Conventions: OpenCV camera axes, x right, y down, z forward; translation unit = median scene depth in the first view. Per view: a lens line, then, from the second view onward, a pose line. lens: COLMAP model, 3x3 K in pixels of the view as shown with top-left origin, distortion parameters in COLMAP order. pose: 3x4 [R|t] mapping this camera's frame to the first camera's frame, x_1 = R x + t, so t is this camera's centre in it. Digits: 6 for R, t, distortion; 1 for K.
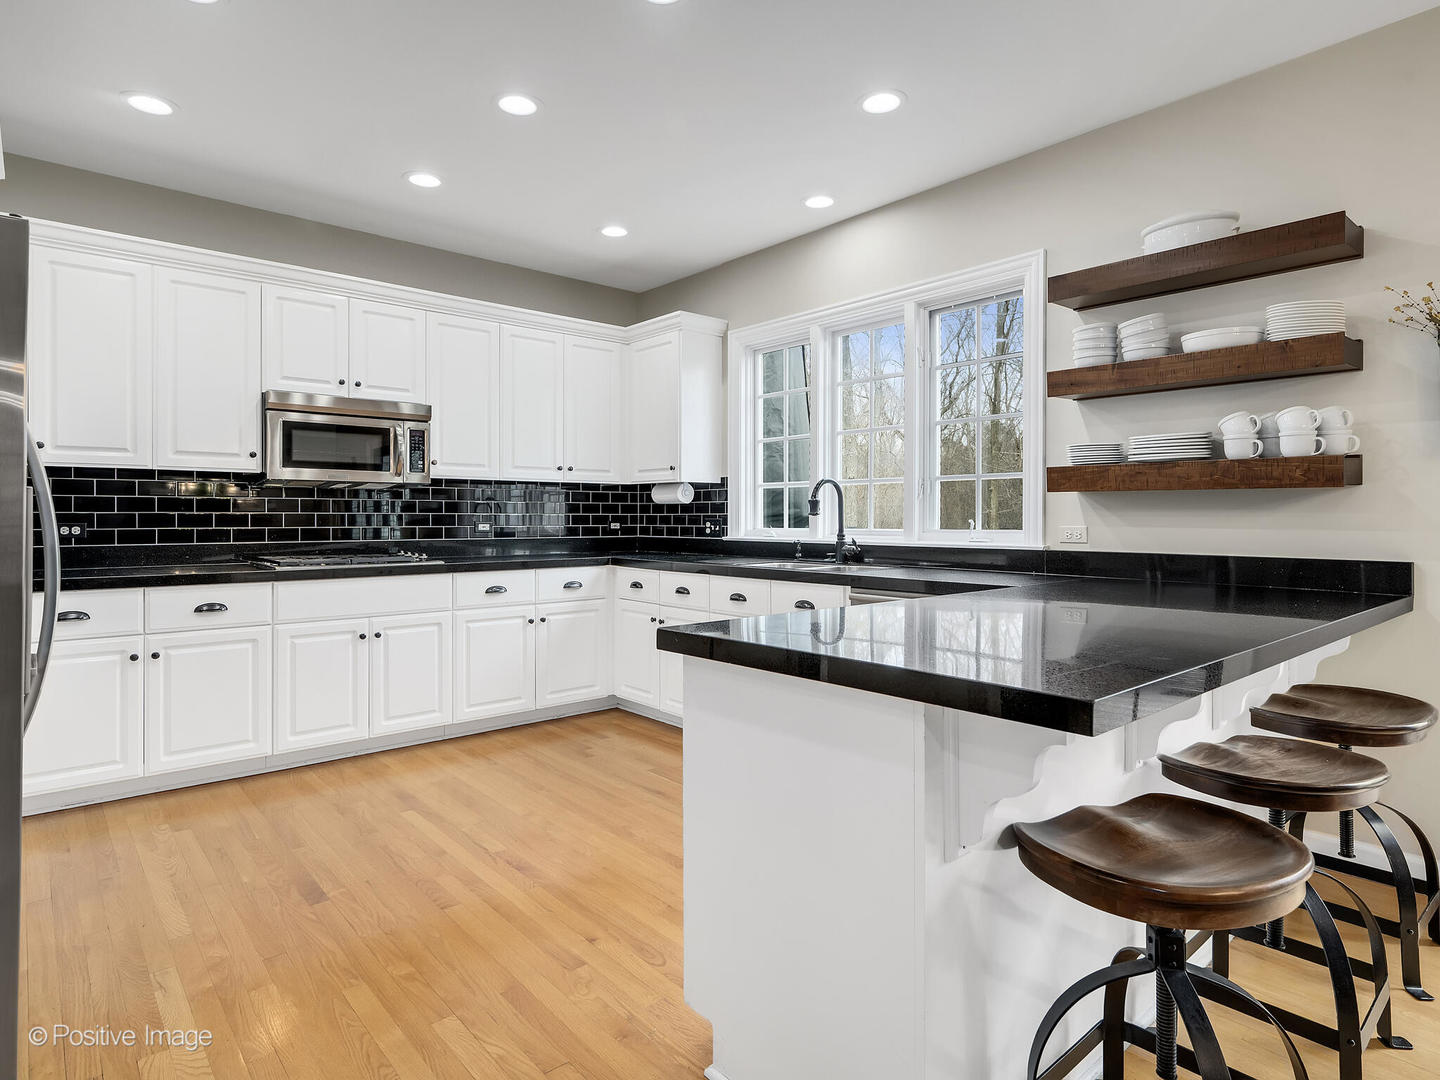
lens RADIAL K [[845.7, 0, 717.7], [0, 845.7, 515.1], [0, 0, 1]] dist [0.000690, 0.000760]
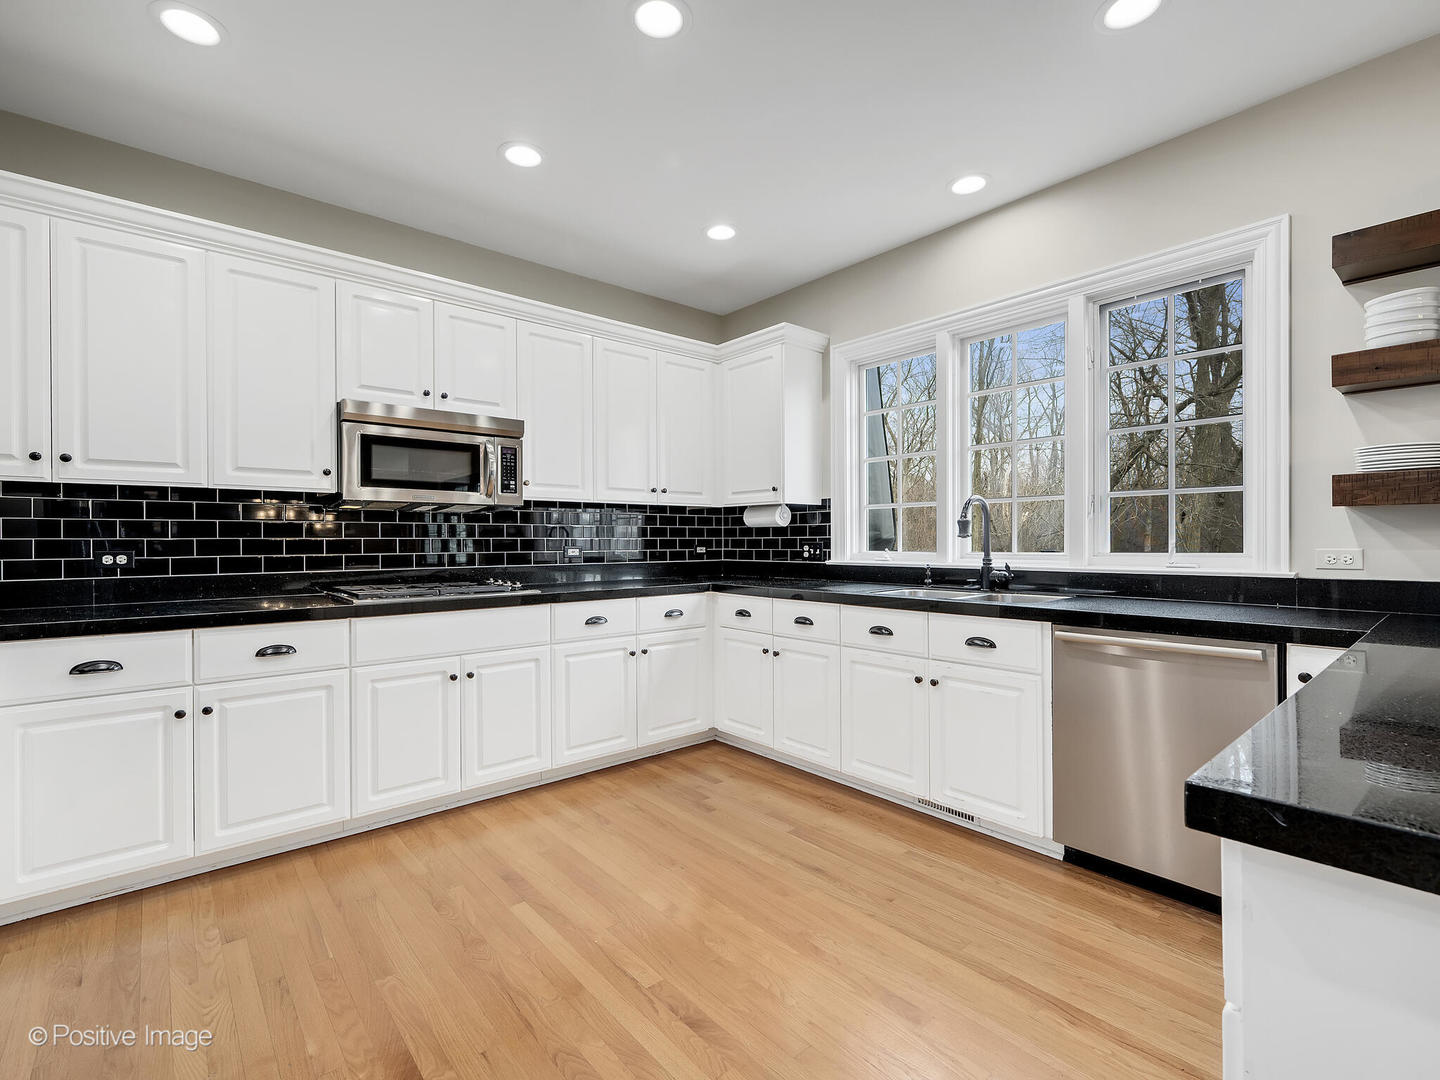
lens RADIAL K [[664.4, 0, 720.0], [0, 664.4, 540.0], [0, 0, 1]] dist [-0.000773, 0.000031]
pose [[0.999804, -0.005348, 0.019069, -0.145497], [0.005323, 0.999985, 0.001377, 0.000346], [-0.019076, -0.001275, 0.999817, 0.284469]]
